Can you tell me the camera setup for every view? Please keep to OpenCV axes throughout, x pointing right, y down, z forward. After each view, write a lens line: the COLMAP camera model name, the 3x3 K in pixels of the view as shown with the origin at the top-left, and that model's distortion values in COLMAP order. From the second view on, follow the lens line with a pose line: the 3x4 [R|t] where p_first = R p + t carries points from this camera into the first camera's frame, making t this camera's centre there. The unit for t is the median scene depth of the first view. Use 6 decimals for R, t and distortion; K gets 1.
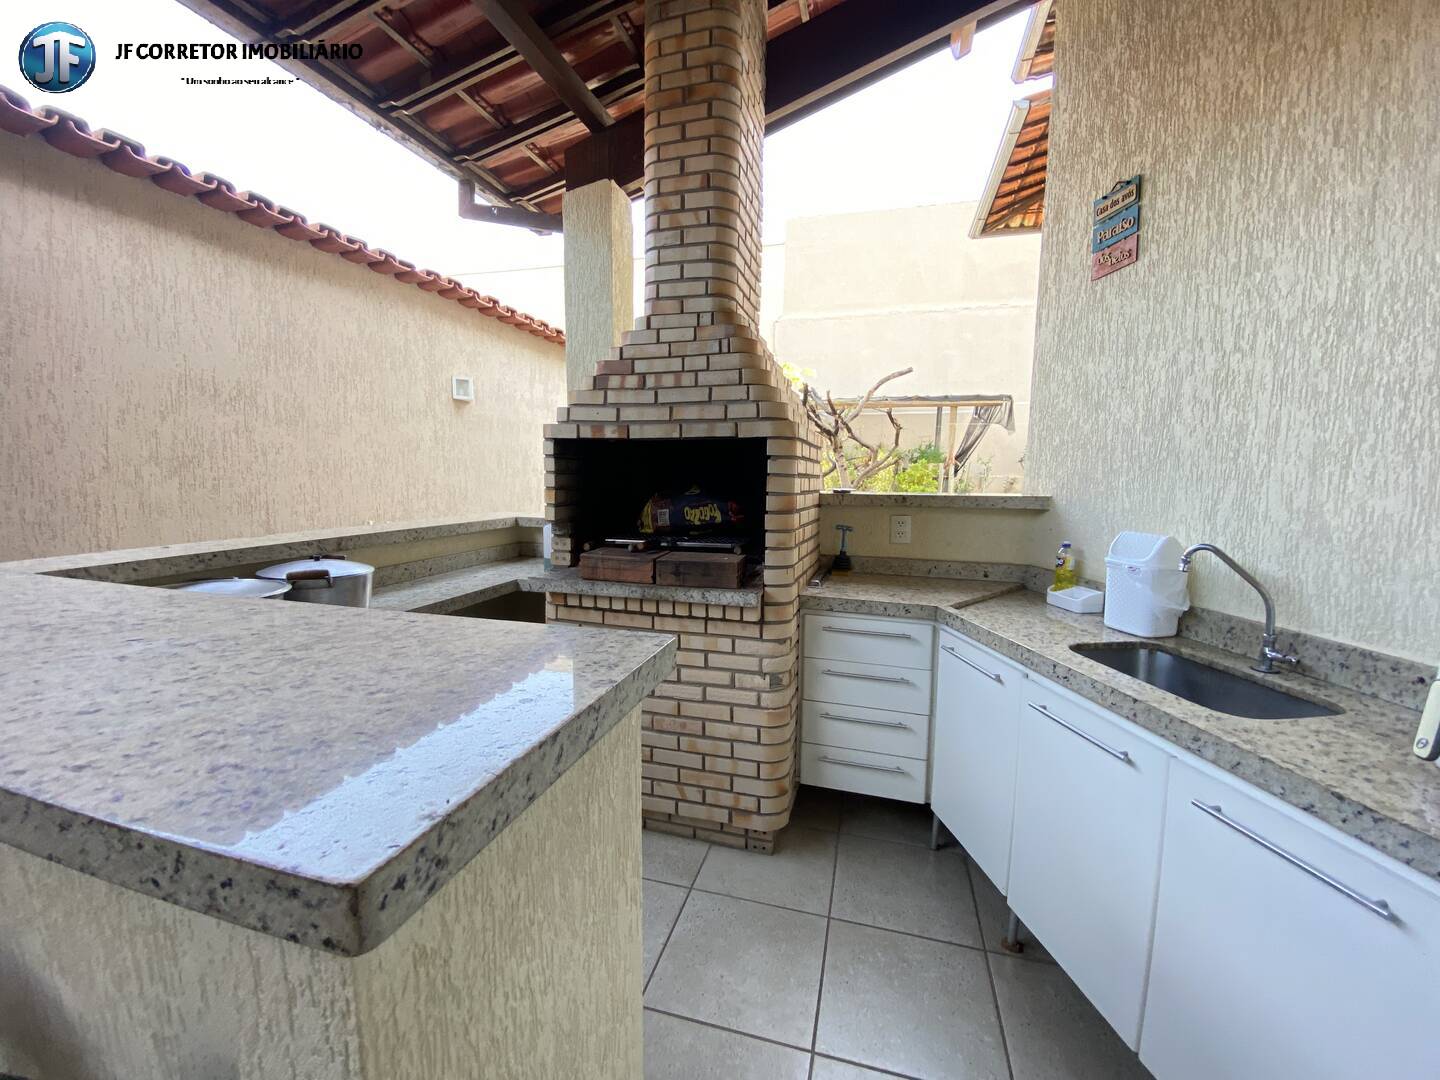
lens RADIAL K [[583.7, 0, 709.7], [0, 583.7, 549.4], [0, 0, 1]] dist [0.014956, -0.018926]
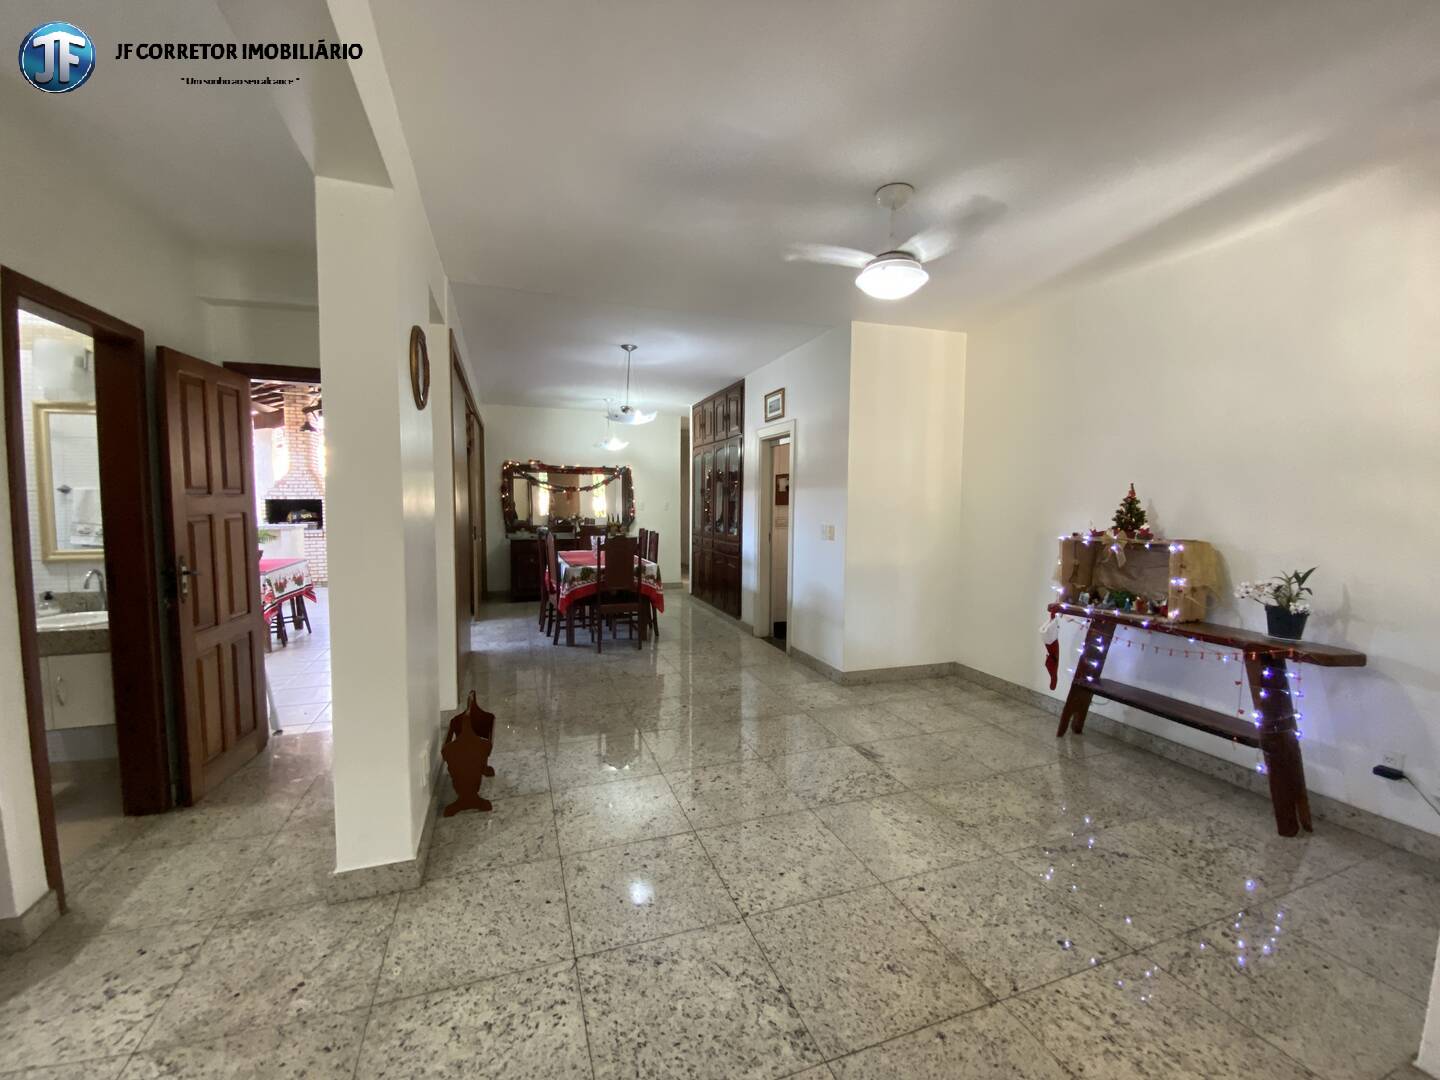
lens RADIAL K [[583.7, 0, 717.3], [0, 583.7, 540.9], [0, 0, 1]] dist [0.014956, -0.018926]
pose [[0.804005, -0.045397, 0.592887, -0.150136], [0.080623, 0.996196, -0.033054, 0.534890], [-0.589131, 0.074376, 0.804607, -4.432406]]
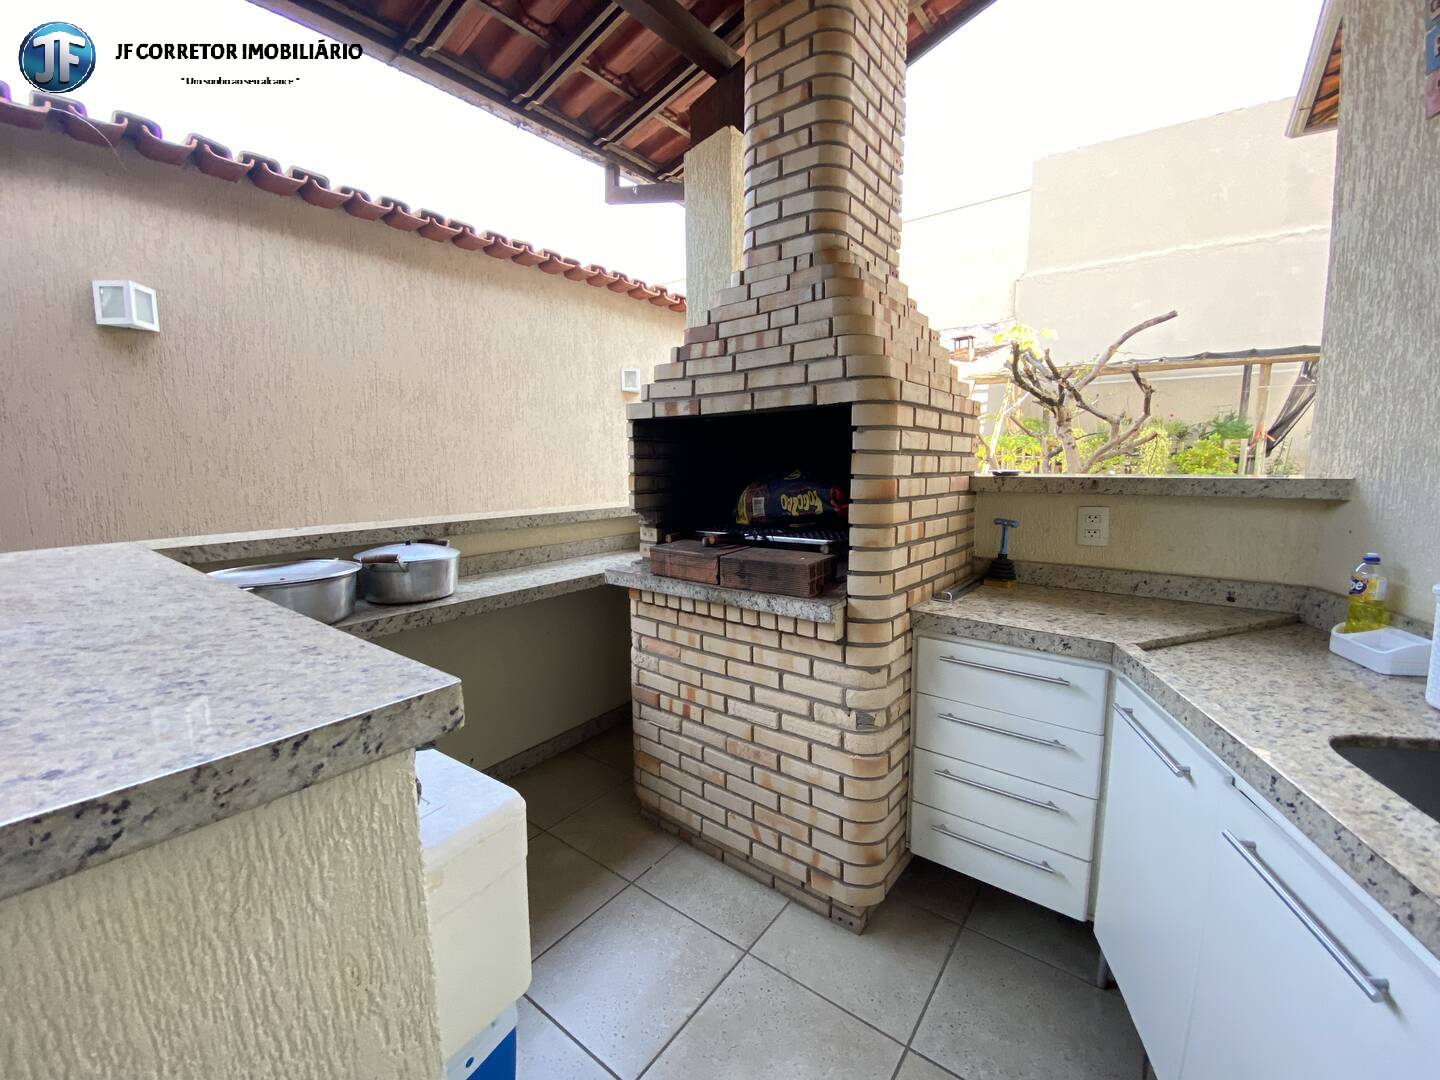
lens RADIAL K [[583.7, 0, 712.8], [0, 583.7, 547.2], [0, 0, 1]] dist [0.014956, -0.018926]
pose [[0.929896, 0.034243, -0.366225, 0.188169], [-0.028392, 0.999369, 0.021353, -0.012518], [0.366725, -0.009459, 0.930281, 0.192442]]
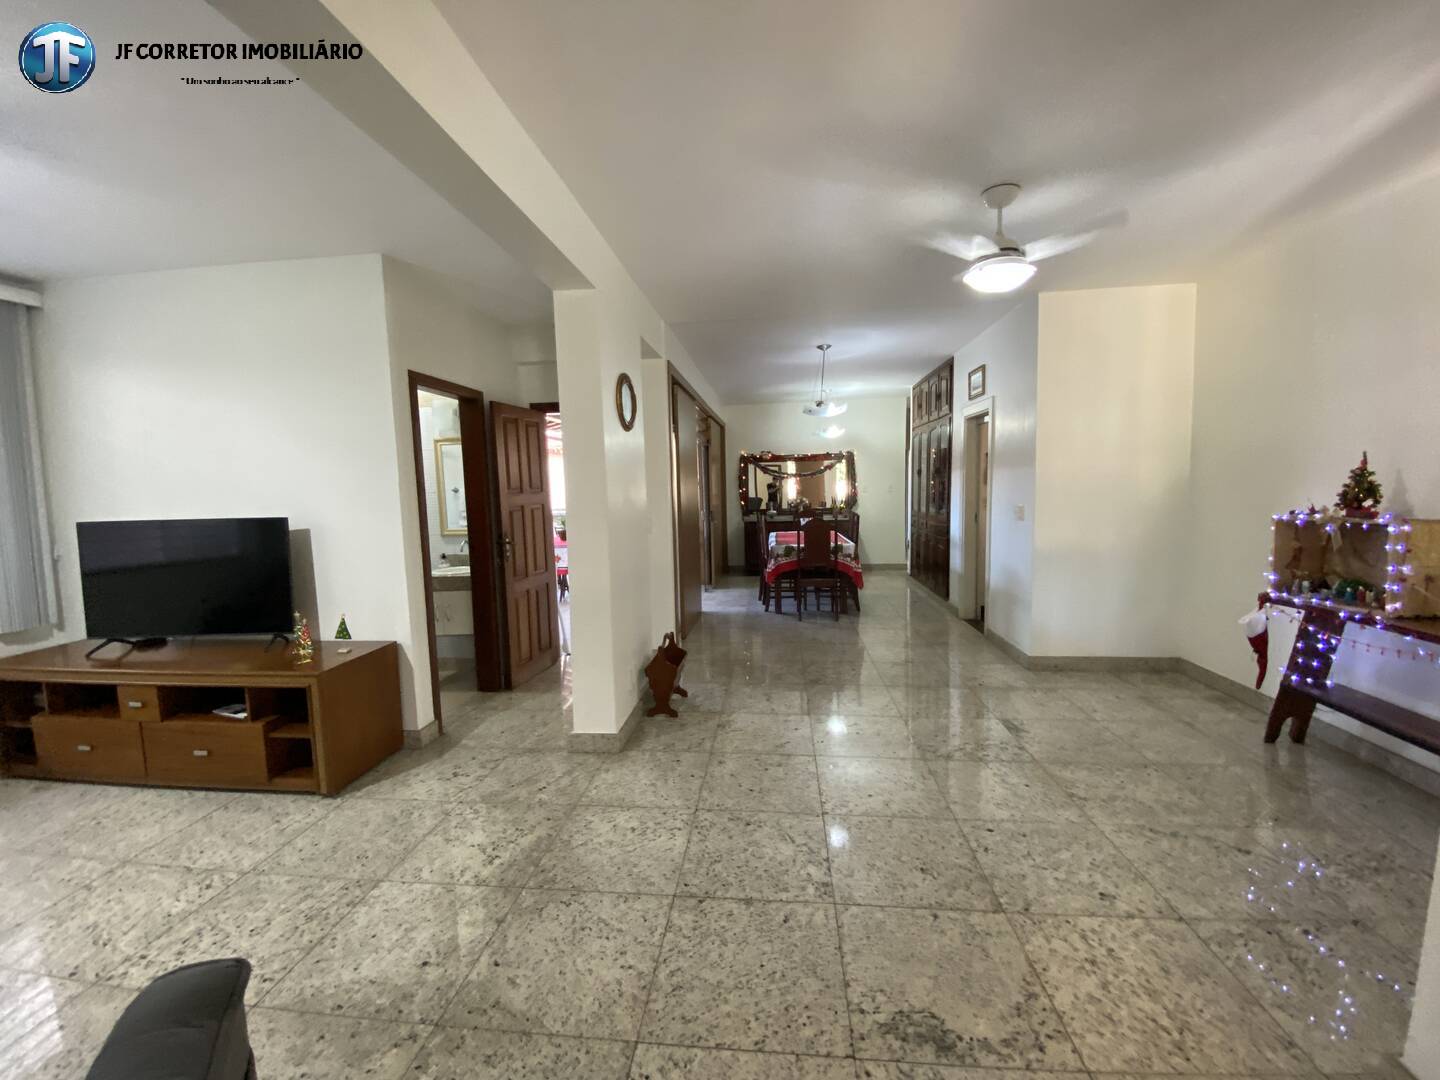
lens RADIAL K [[583.7, 0, 718.2], [0, 583.7, 541.9], [0, 0, 1]] dist [0.014956, -0.018926]
pose [[0.981575, -0.054066, 0.183270, 0.009393], [0.061124, 0.997582, -0.033078, 0.575456], [-0.181039, 0.043671, 0.982506, -4.824928]]
